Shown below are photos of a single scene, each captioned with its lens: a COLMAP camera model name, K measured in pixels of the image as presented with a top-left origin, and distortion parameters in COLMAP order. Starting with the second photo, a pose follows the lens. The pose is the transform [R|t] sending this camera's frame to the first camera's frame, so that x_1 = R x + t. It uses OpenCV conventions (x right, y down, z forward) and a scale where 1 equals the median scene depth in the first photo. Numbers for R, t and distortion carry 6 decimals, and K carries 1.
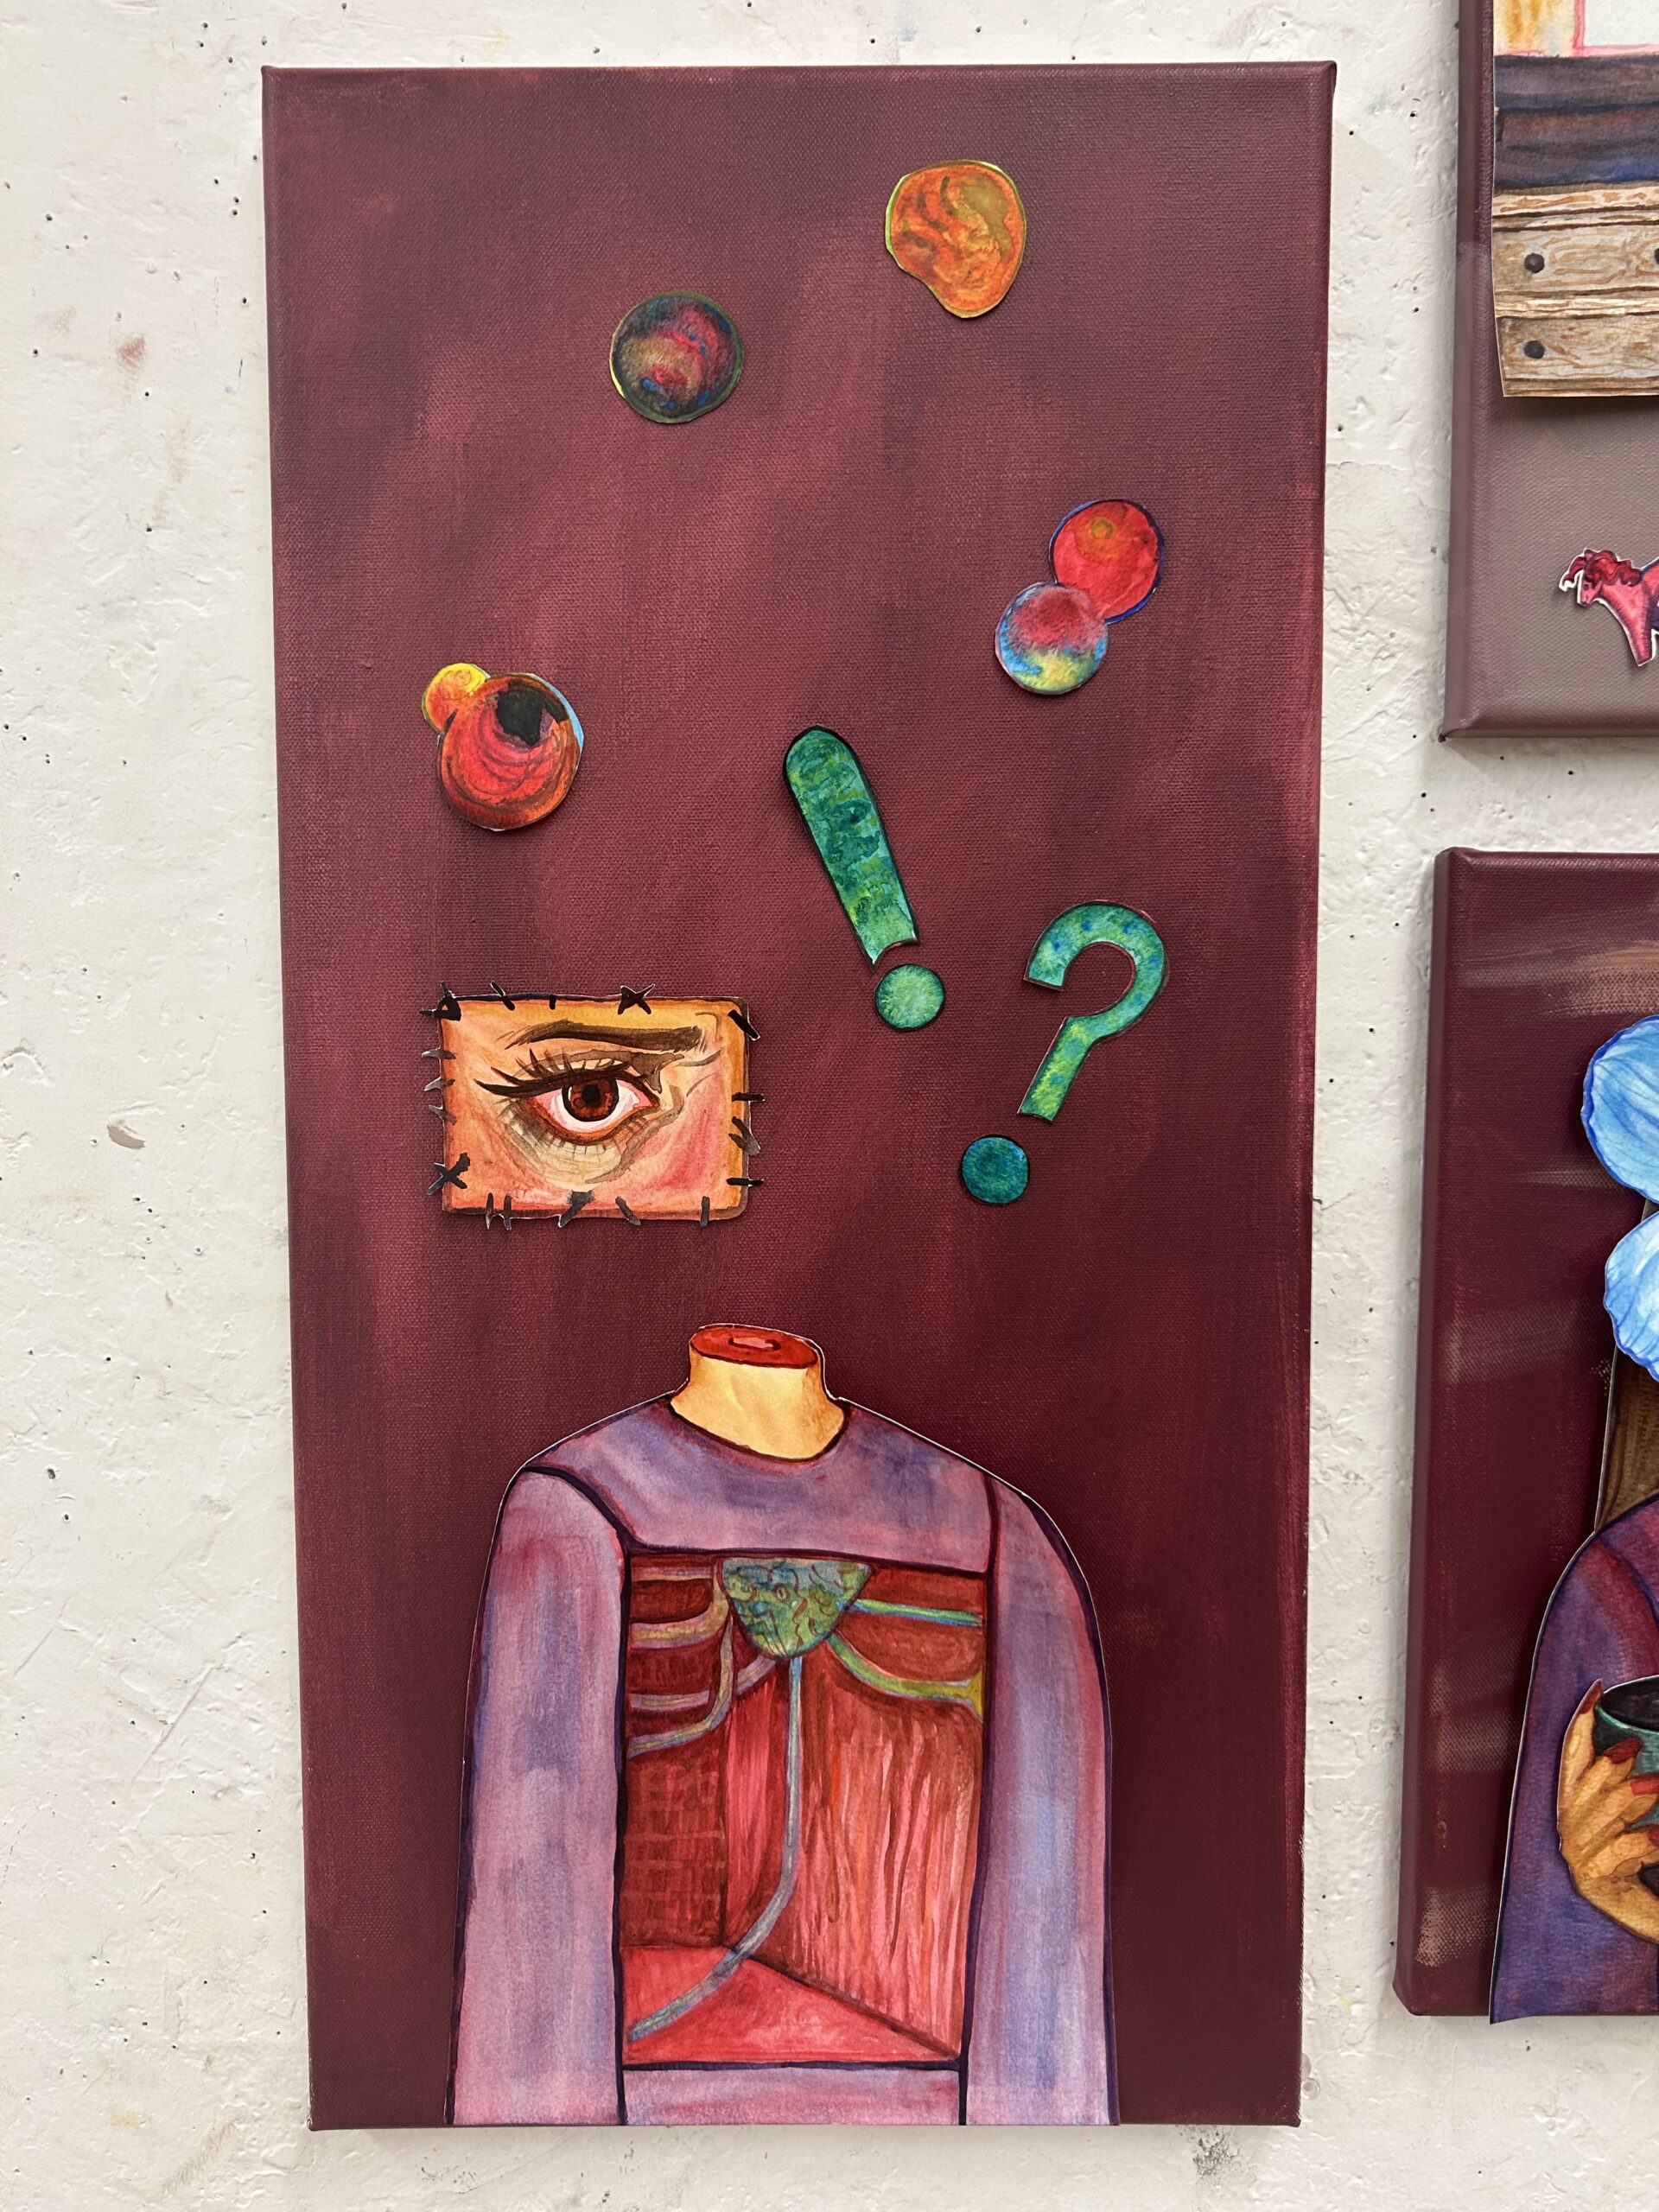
lens RADIAL K [[1726.6, 0, 778.6], [0, 1726.6, 1132.9], [0, 0, 1]] dist [0.057857, -0.082440]
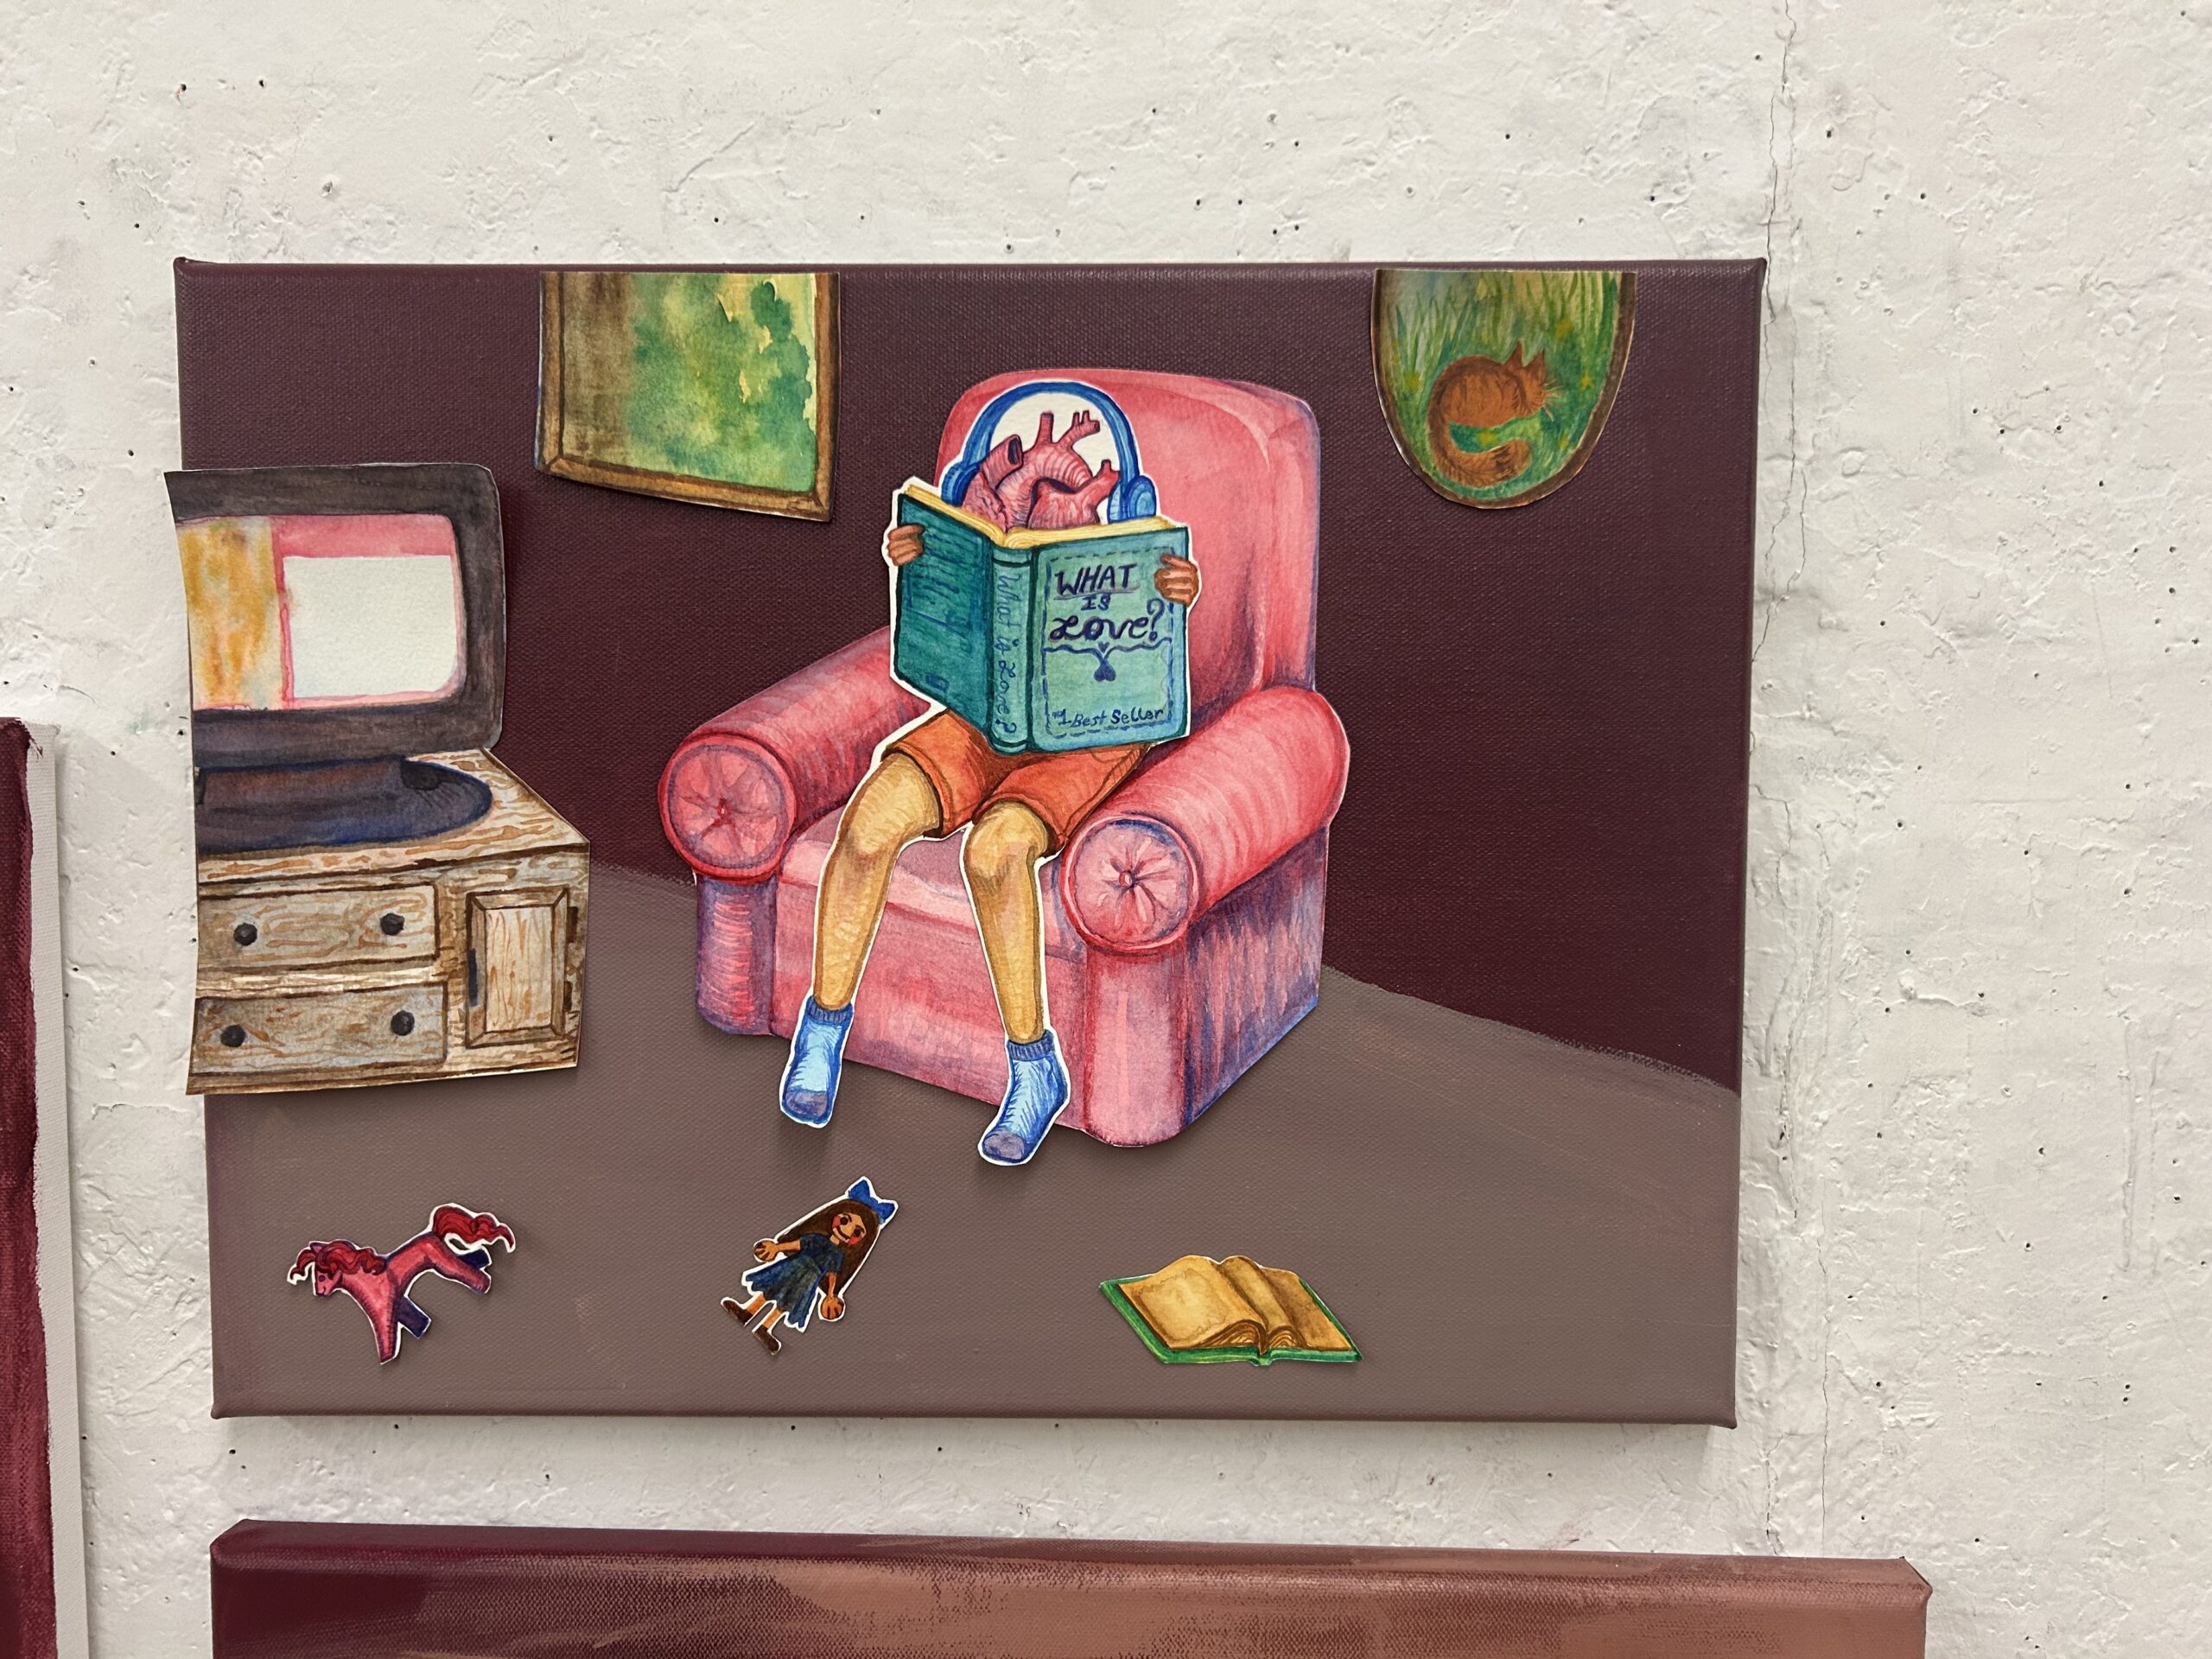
lens RADIAL K [[1726.6, 0, 1098.7], [0, 1726.6, 826.6], [0, 0, 1]] dist [0.057857, -0.082440]
pose [[0.999903, 0.003097, -0.013586, 0.850604], [-0.003292, 0.999892, -0.014306, -0.518854], [0.013541, 0.014349, 0.999805, 0.091154]]
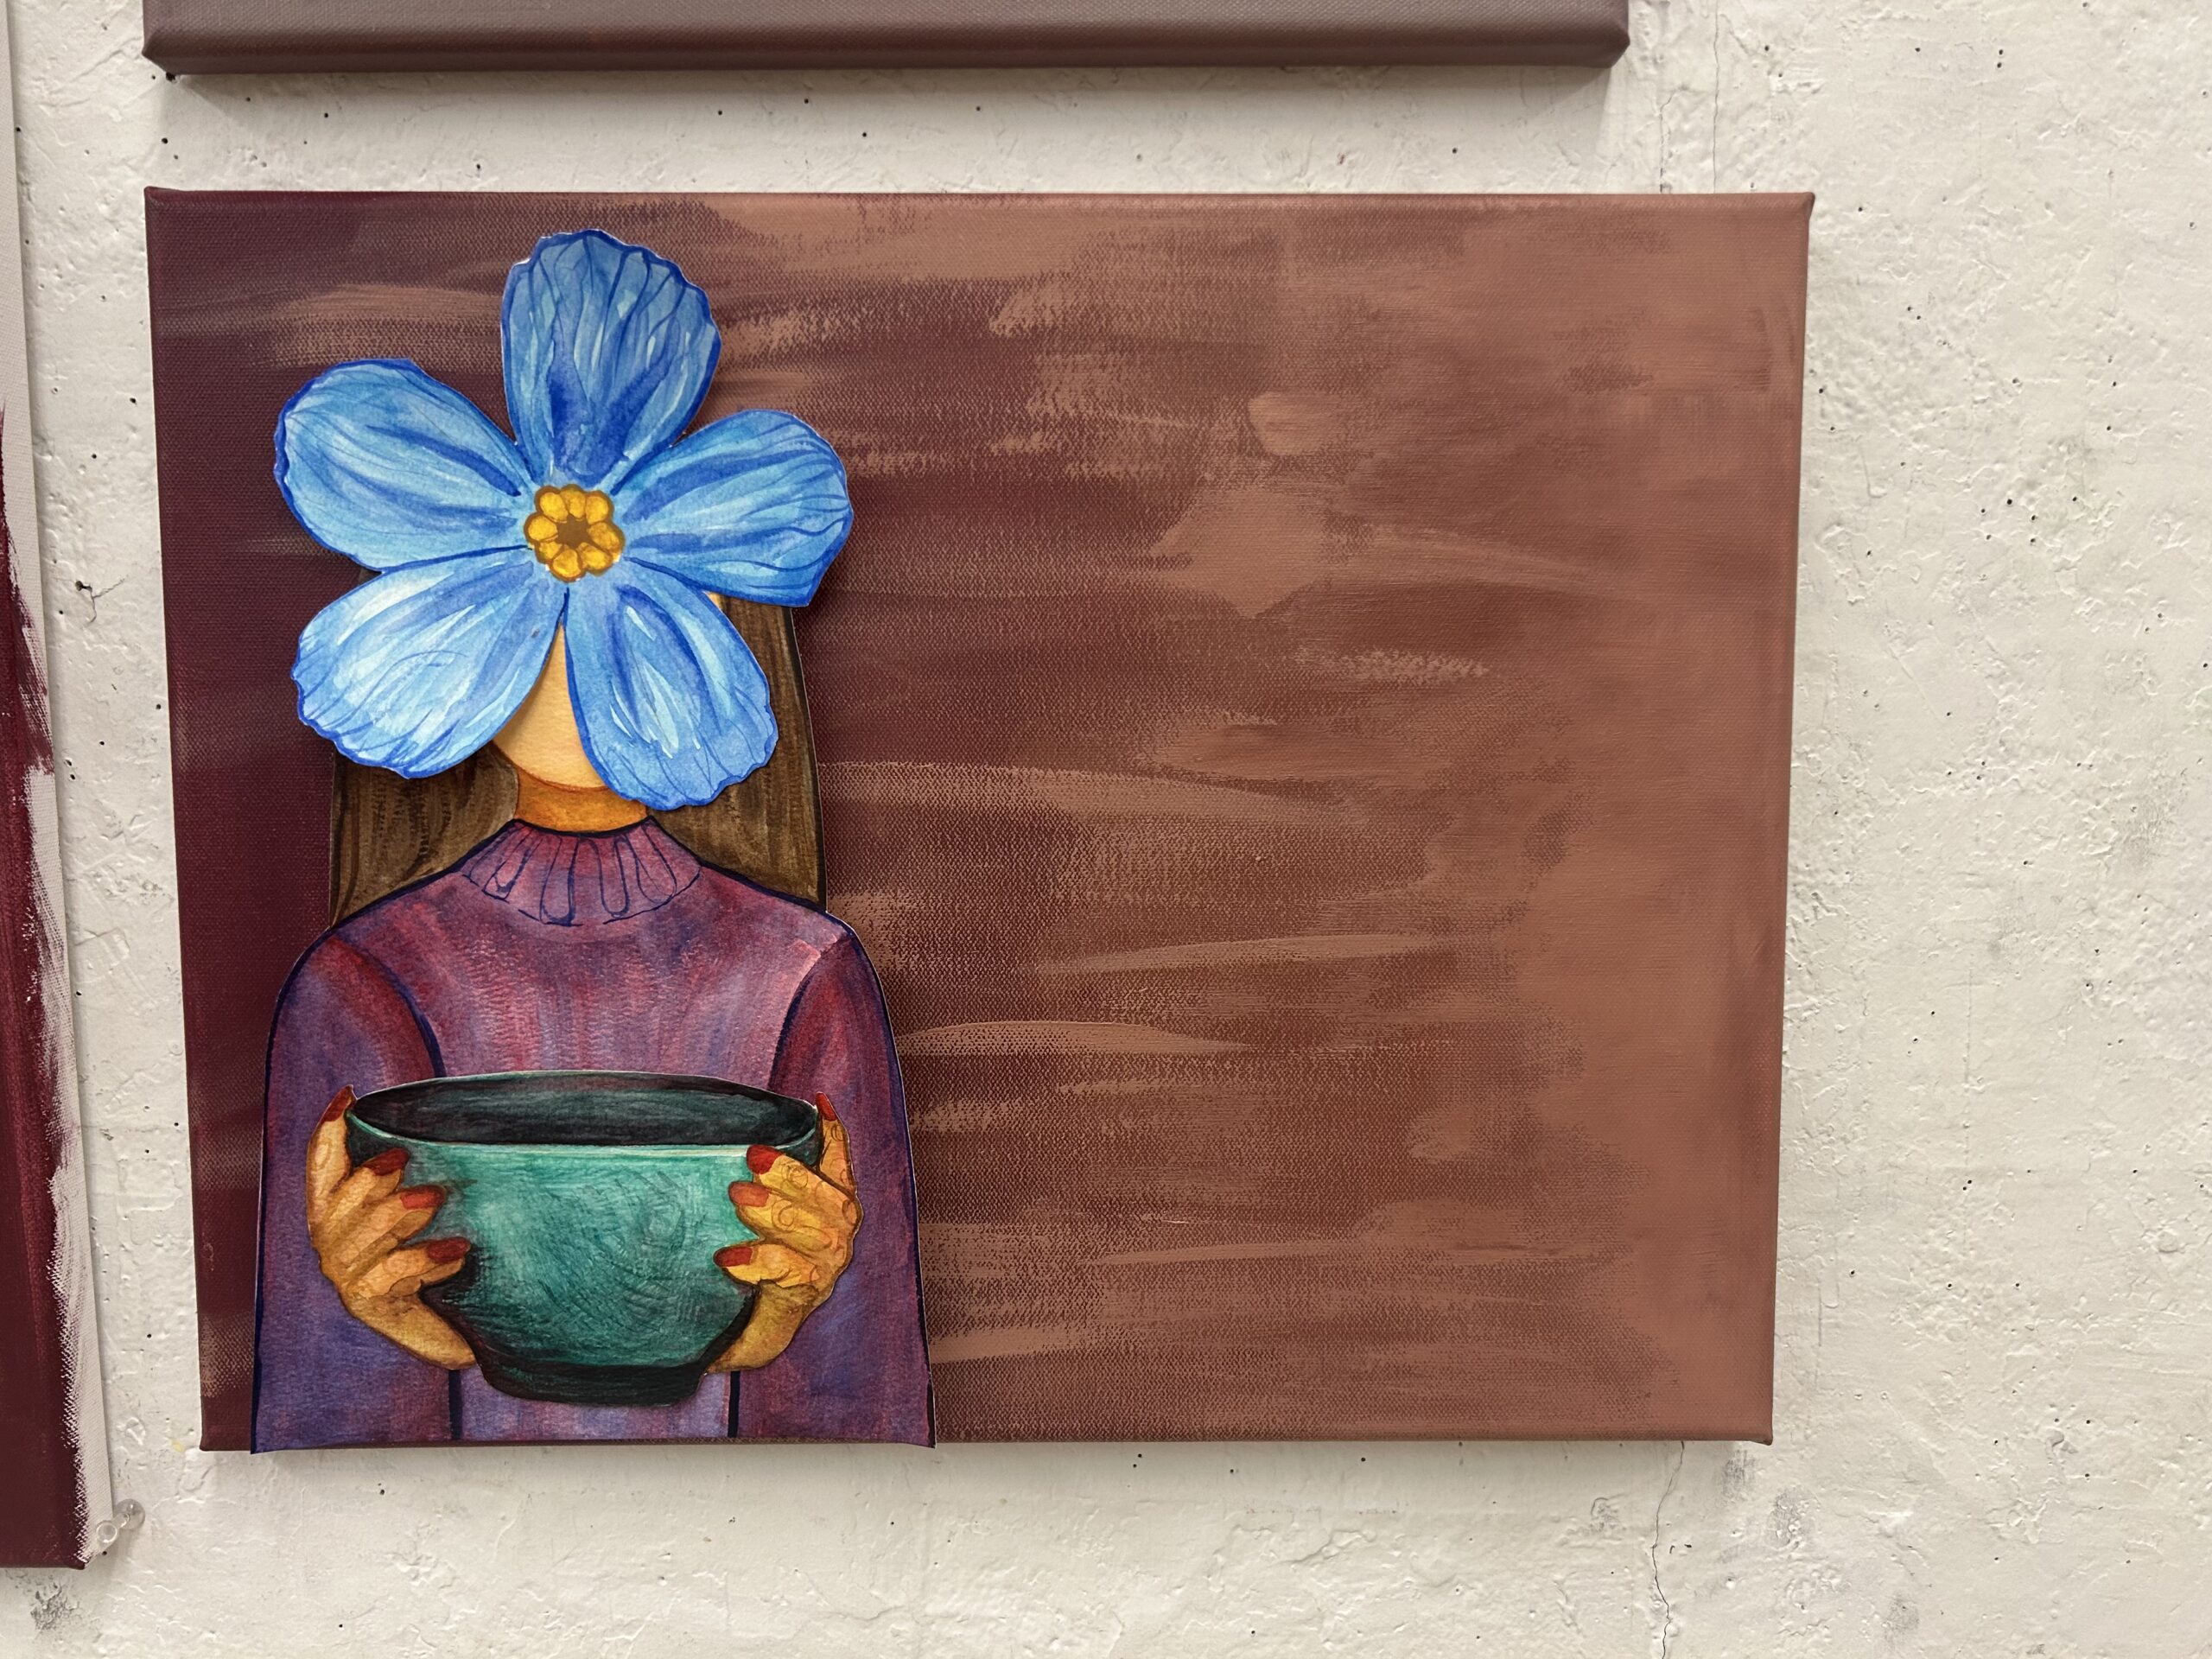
lens RADIAL K [[1726.6, 0, 1124.6], [0, 1726.6, 877.9], [0, 0, 1]] dist [0.057857, -0.082440]
pose [[0.999709, -0.015601, 0.018405, 0.872701], [0.015110, 0.999535, 0.026504, 0.183471], [-0.018810, -0.026218, 0.999479, 0.057408]]
